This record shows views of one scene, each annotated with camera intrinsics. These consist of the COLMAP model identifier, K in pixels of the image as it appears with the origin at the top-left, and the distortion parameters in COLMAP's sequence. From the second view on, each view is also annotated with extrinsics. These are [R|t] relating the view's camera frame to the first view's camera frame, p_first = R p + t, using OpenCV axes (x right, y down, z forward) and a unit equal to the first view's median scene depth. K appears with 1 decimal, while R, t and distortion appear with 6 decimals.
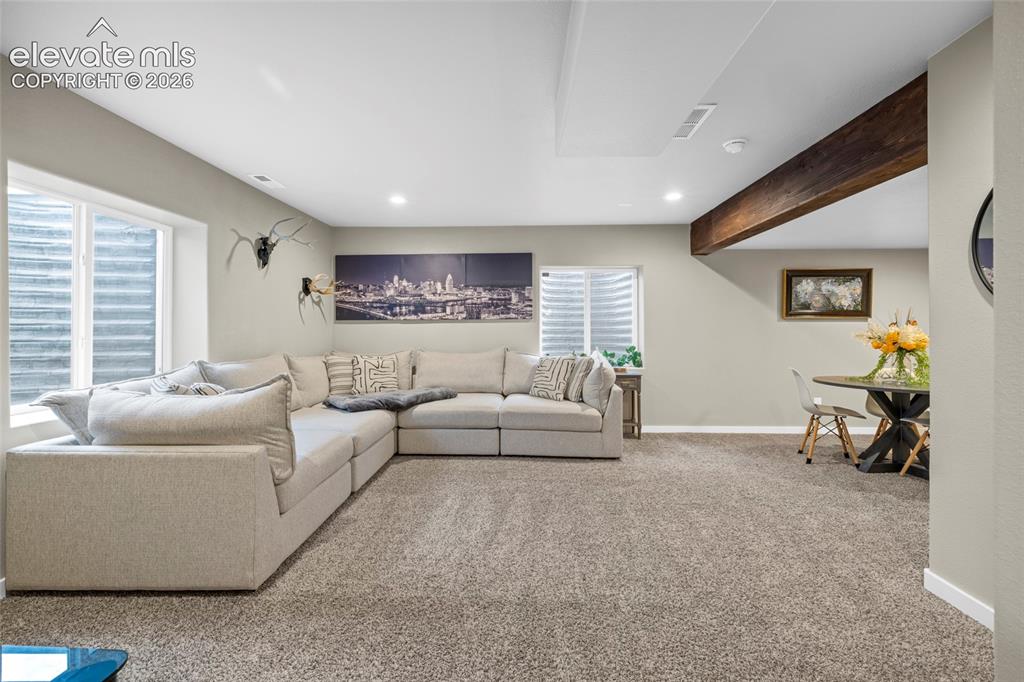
lens RADIAL K [[436.6, 0, 506.3], [0, 436.6, 333.3], [0, 0, 1]] dist [-0.000077, -0.000012]
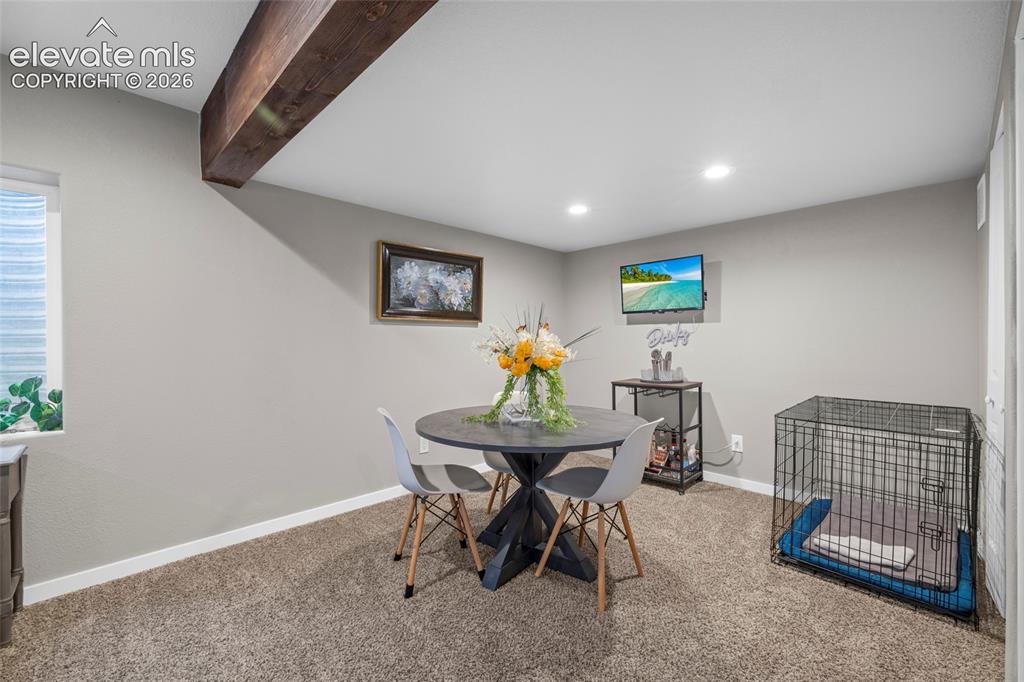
lens RADIAL K [[436.6, 0, 506.3], [0, 436.6, 333.3], [0, 0, 1]] dist [-0.000077, -0.000012]
pose [[0.694303, 0.009478, 0.719621, 0.310464], [0.004740, 0.999831, -0.017741, -0.001869], [-0.719667, 0.015729, 0.694141, 0.432243]]
